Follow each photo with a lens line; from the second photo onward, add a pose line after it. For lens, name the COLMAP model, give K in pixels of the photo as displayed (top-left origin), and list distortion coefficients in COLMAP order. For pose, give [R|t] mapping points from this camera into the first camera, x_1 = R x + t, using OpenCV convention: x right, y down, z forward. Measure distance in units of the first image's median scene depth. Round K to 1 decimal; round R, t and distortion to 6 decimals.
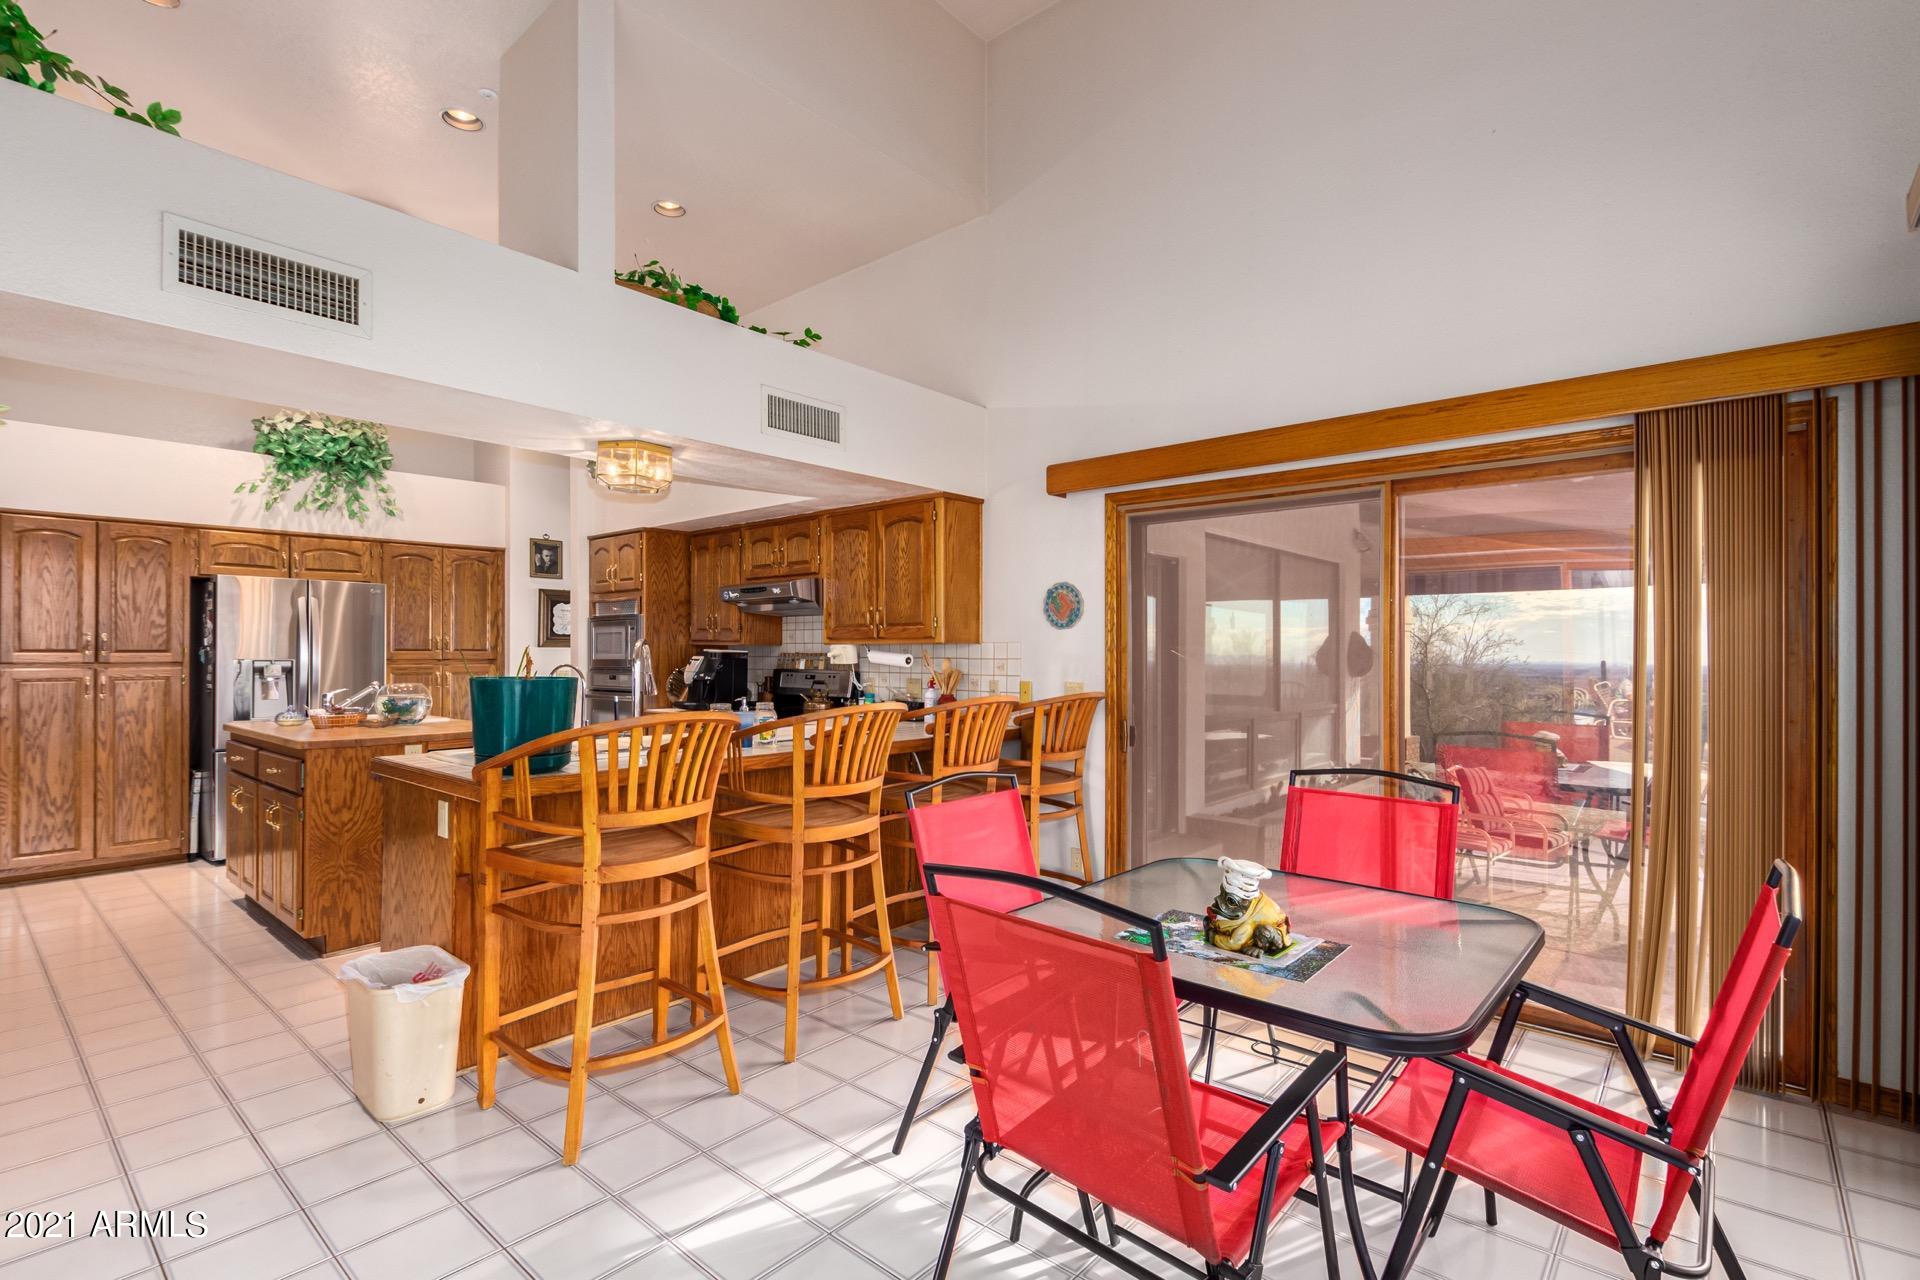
lens RADIAL K [[885.9, 0, 966.6], [0, 885.9, 655.3], [0, 0, 1]] dist [0.002344, -0.001401]
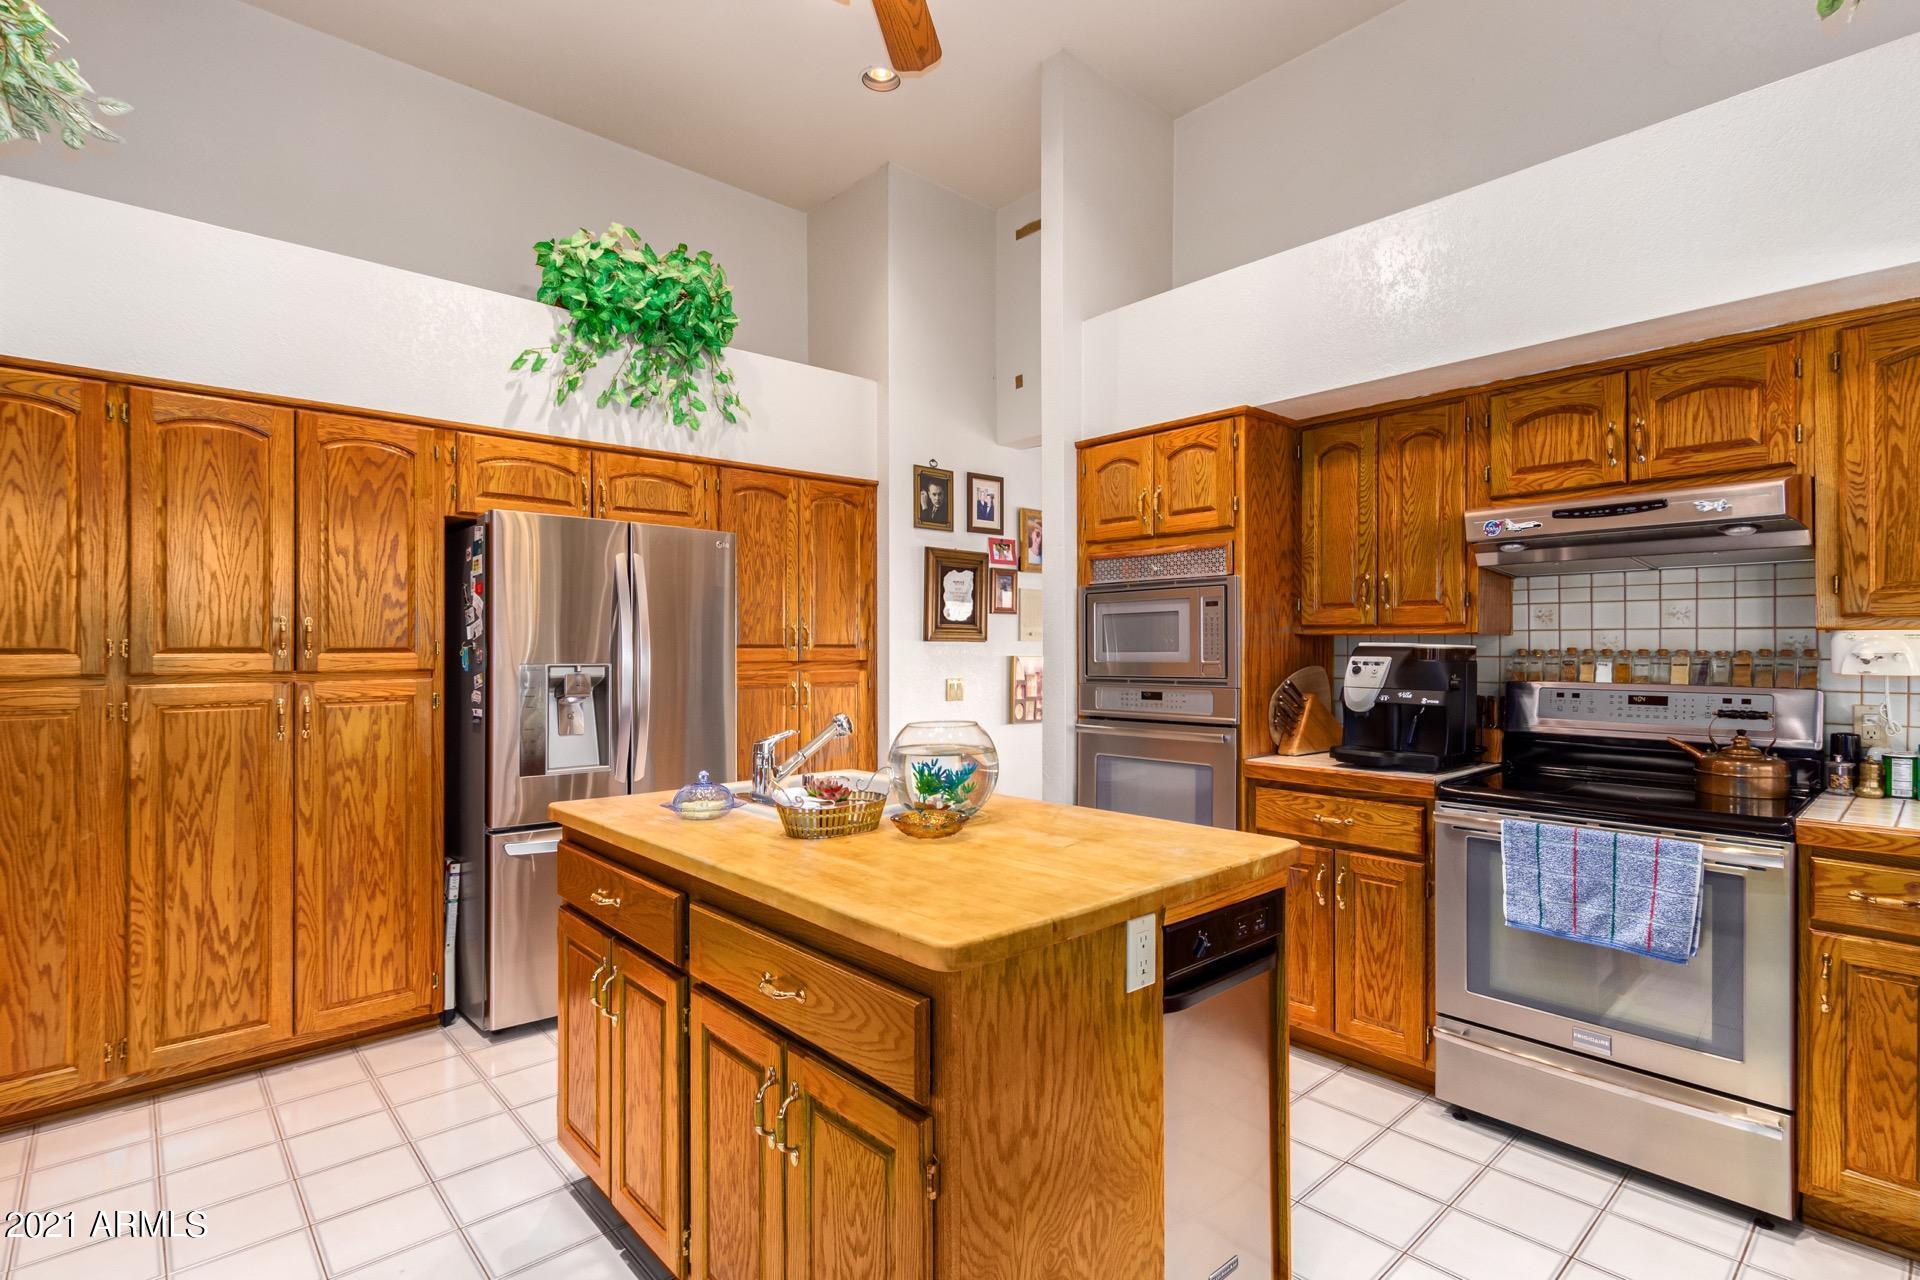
lens RADIAL K [[915.4, 0, 970.5], [0, 915.4, 649.9], [0, 0, 1]] dist [0.005303, -0.000354]
pose [[0.992436, -0.003811, -0.122704, -0.480900], [0.003784, 0.999993, -0.000453, -0.002944], [0.122705, -0.000015, 0.992443, 0.472069]]
